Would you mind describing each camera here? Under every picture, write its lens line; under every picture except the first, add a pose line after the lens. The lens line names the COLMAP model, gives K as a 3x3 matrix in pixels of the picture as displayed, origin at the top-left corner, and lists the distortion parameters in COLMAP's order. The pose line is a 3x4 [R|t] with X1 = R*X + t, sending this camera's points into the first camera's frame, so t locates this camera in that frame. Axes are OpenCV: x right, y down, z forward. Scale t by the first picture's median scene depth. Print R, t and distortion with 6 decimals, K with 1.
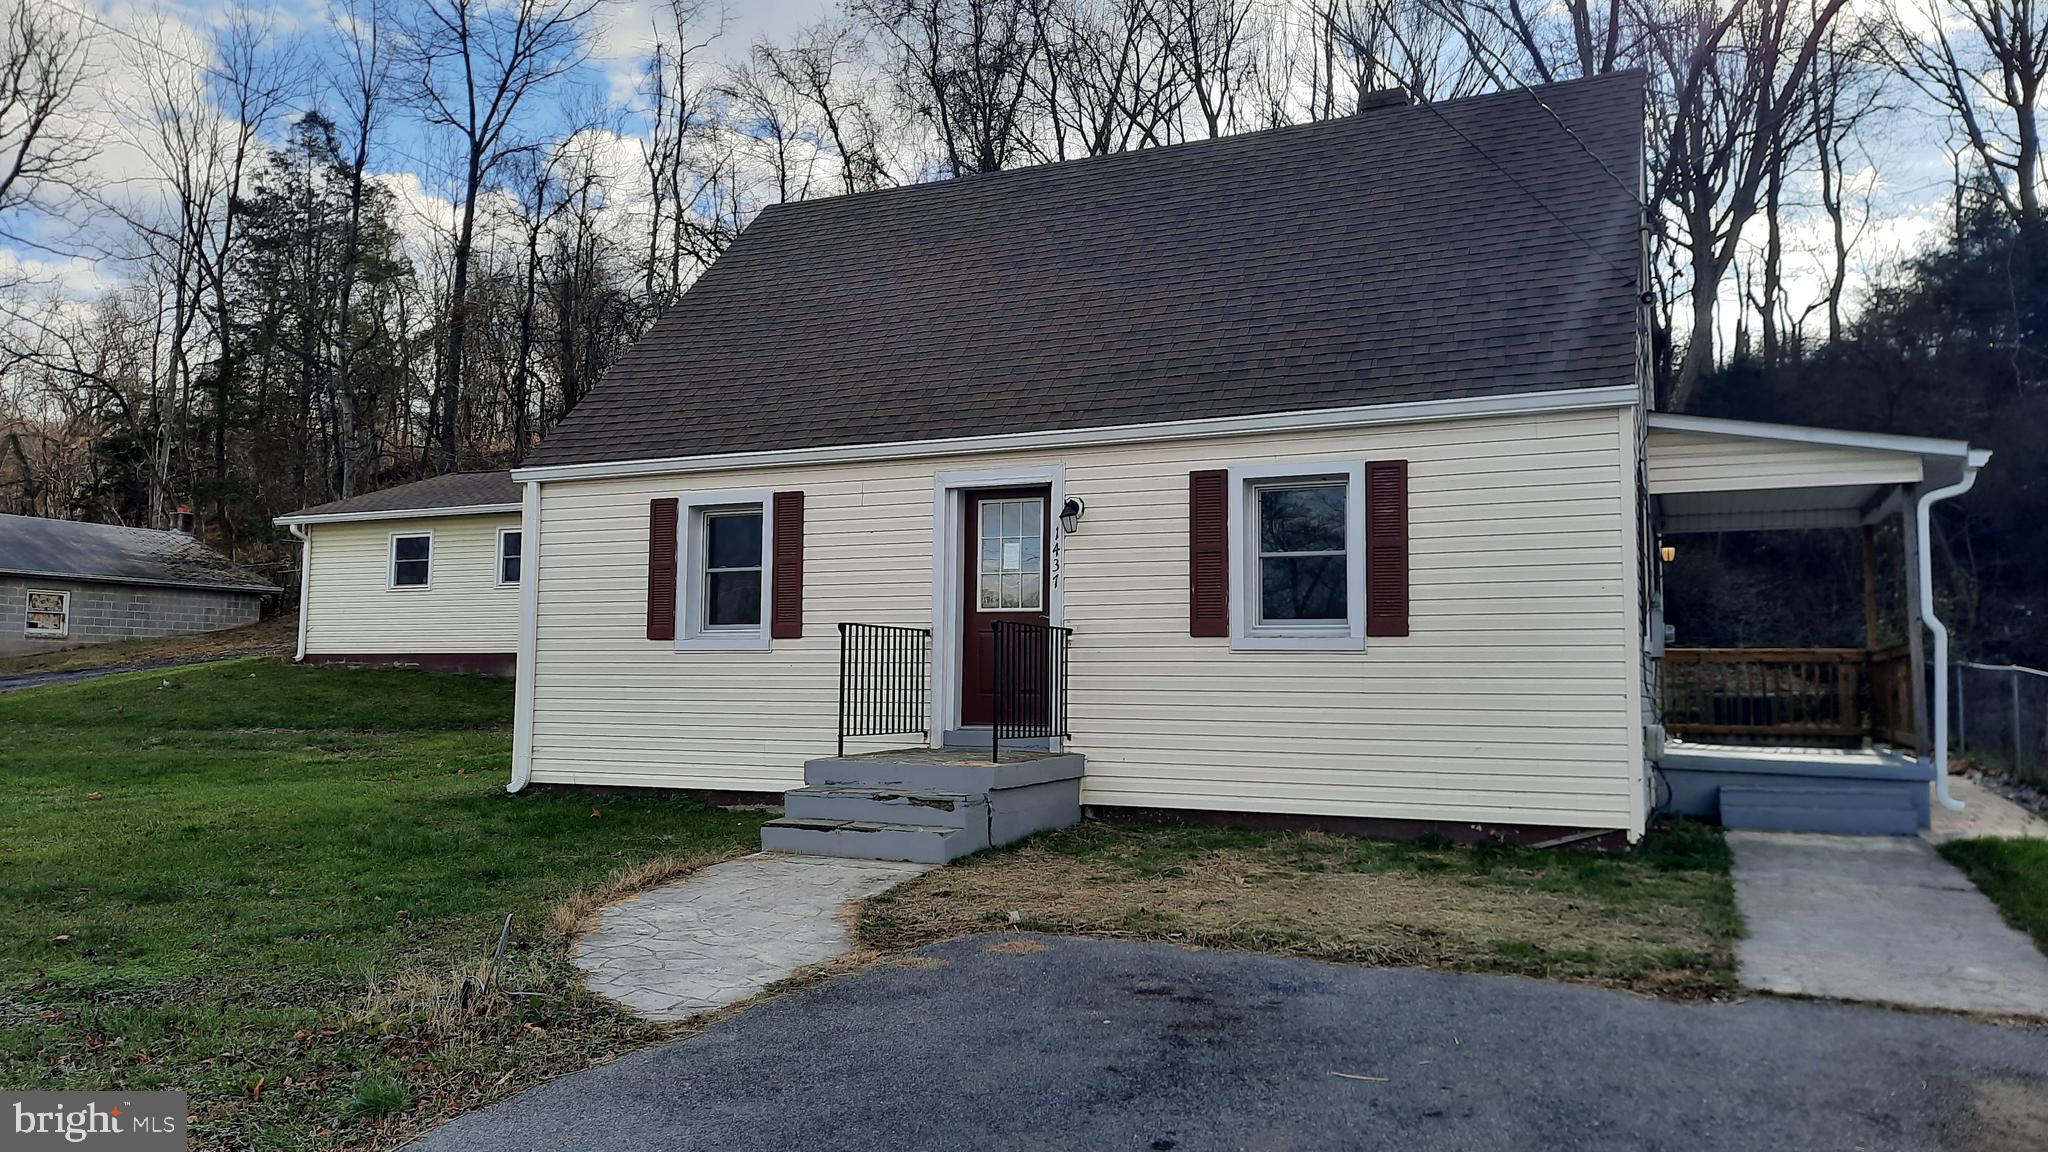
lens RADIAL K [[1514.1, 0, 1019.0], [0, 1514.1, 559.1], [0, 0, 1]] dist [0.046735, 0.002296]
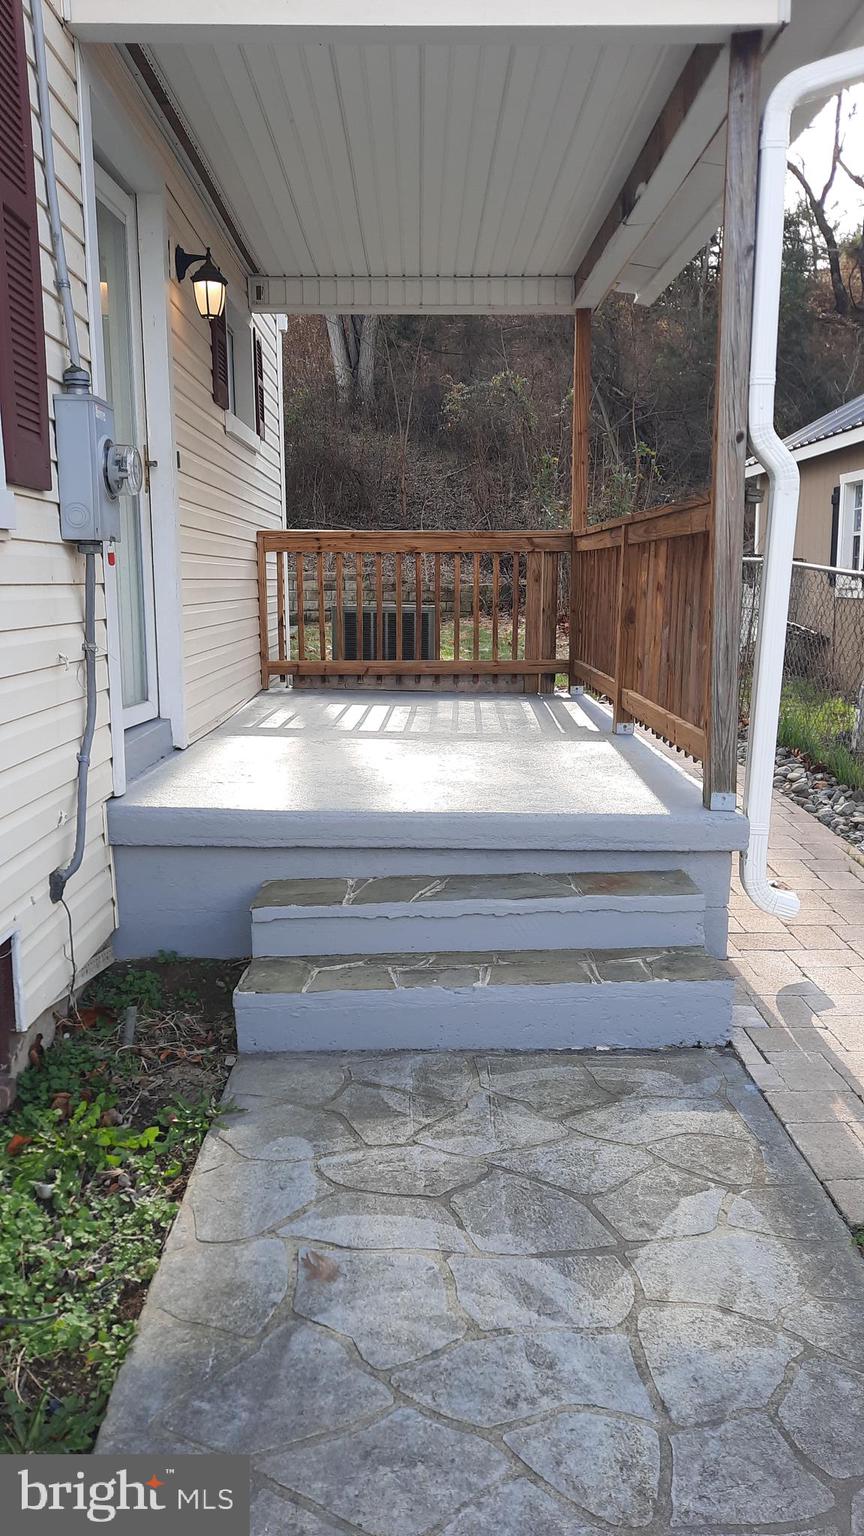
lens RADIAL K [[1135.6, 0, 429.8], [0, 1135.6, 766.2], [0, 0, 1]] dist [0.046735, 0.002296]
pose [[0.911246, -0.080197, 0.403978, 0.307524], [-0.024274, 0.968696, 0.247059, 0.038649], [-0.411146, -0.234937, 0.880774, 0.595154]]
